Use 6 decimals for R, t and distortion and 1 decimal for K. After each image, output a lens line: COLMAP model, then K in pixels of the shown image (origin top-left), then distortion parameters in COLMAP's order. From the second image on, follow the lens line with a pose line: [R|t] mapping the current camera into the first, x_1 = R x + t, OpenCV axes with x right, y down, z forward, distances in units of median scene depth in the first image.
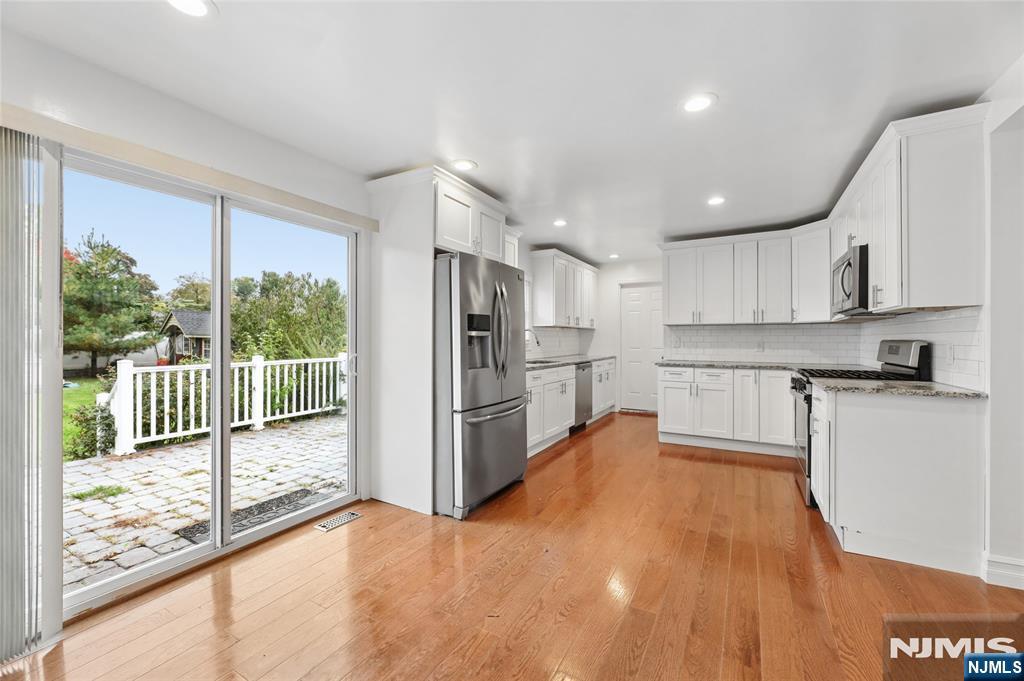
lens RADIAL K [[408.6, 0, 512.4], [0, 408.6, 342.4], [0, 0, 1]] dist [-0.000017, -0.000177]
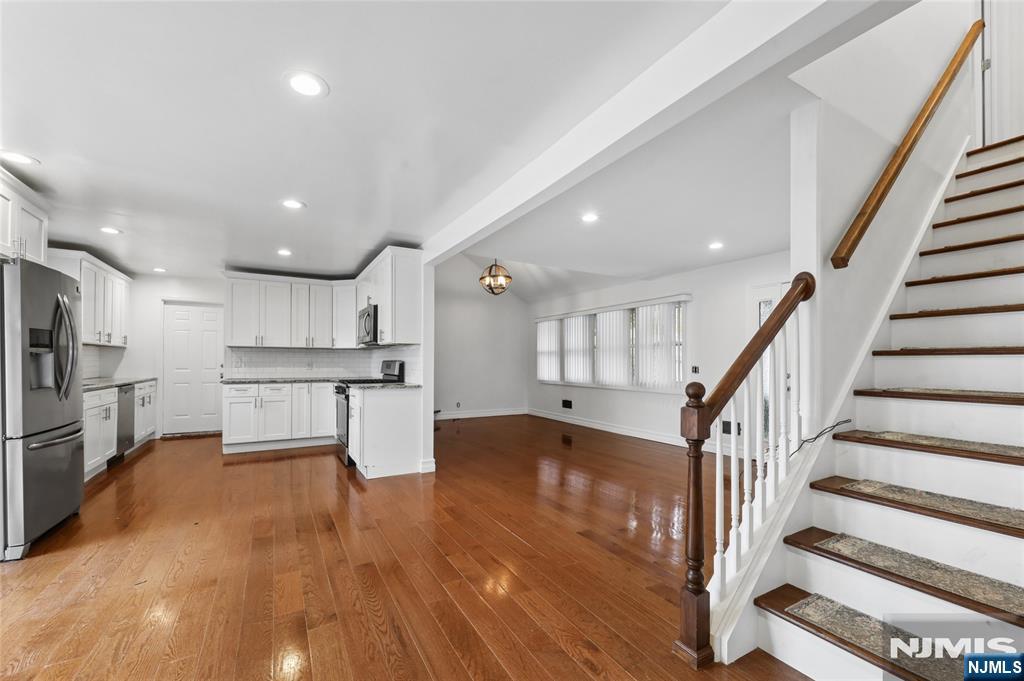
lens RADIAL K [[417.8, 0, 509.0], [0, 417.8, 355.2], [0, 0, 1]] dist [-0.000492, -0.000312]
pose [[0.510474, 0.016423, 0.859736, -0.244751], [0.003062, 0.999777, -0.020916, 0.008091], [-0.859888, 0.013309, 0.510310, -0.255248]]
